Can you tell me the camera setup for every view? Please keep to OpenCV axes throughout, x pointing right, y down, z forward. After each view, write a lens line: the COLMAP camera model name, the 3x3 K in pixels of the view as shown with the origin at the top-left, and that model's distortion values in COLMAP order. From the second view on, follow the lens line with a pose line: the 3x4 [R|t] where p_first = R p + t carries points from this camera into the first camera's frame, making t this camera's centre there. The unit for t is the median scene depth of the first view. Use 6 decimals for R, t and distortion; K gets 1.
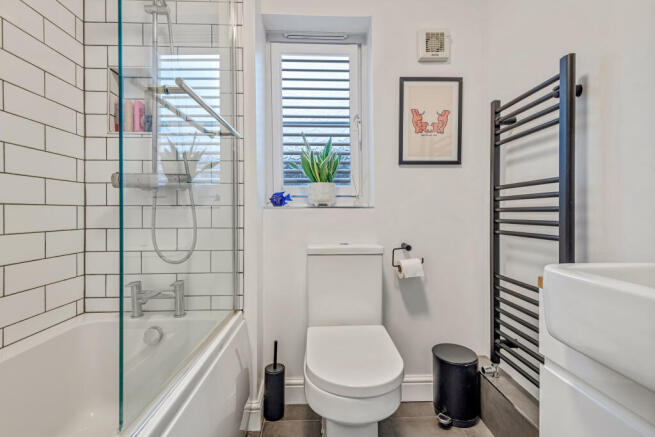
lens RADIAL K [[302.1, 0, 322.3], [0, 302.1, 213.3], [0, 0, 1]] dist [0.015779, -0.006546]
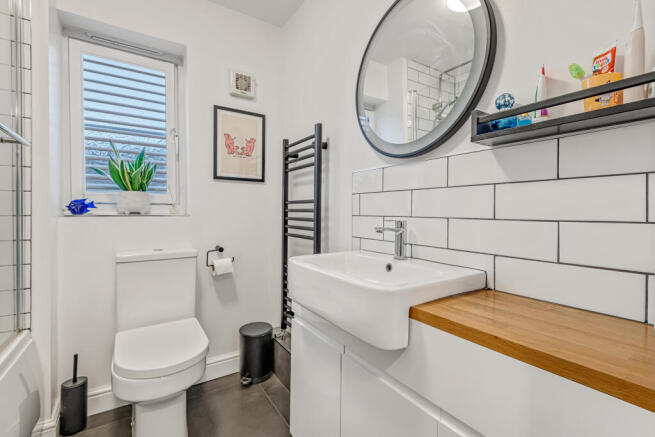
lens RADIAL K [[302.1, 0, 332.9], [0, 302.1, 213.9], [0, 0, 1]] dist [0.015779, -0.006546]
pose [[0.841174, 0.002797, 0.540758, 0.010698], [-0.004798, 0.999986, 0.002291, -0.035266], [-0.540744, -0.004521, 0.841175, -0.268510]]
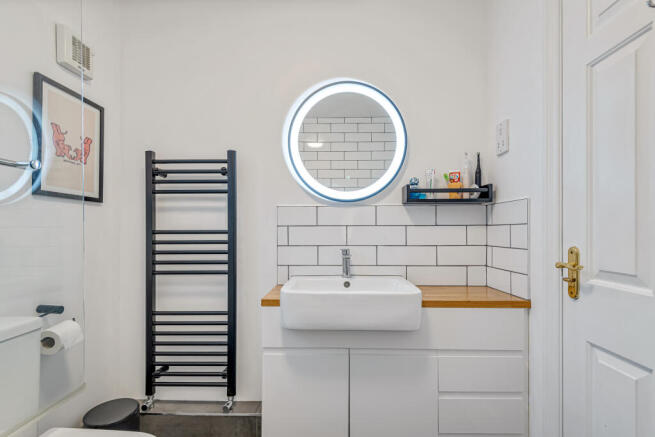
lens RADIAL K [[302.1, 0, 331.9], [0, 302.1, 230.5], [0, 0, 1]] dist [0.015779, -0.006546]
pose [[0.029844, 0.003823, 0.999547, -0.487856], [0.008024, 0.999960, -0.004064, -0.078175], [-0.999522, 0.008142, 0.029812, 0.327342]]
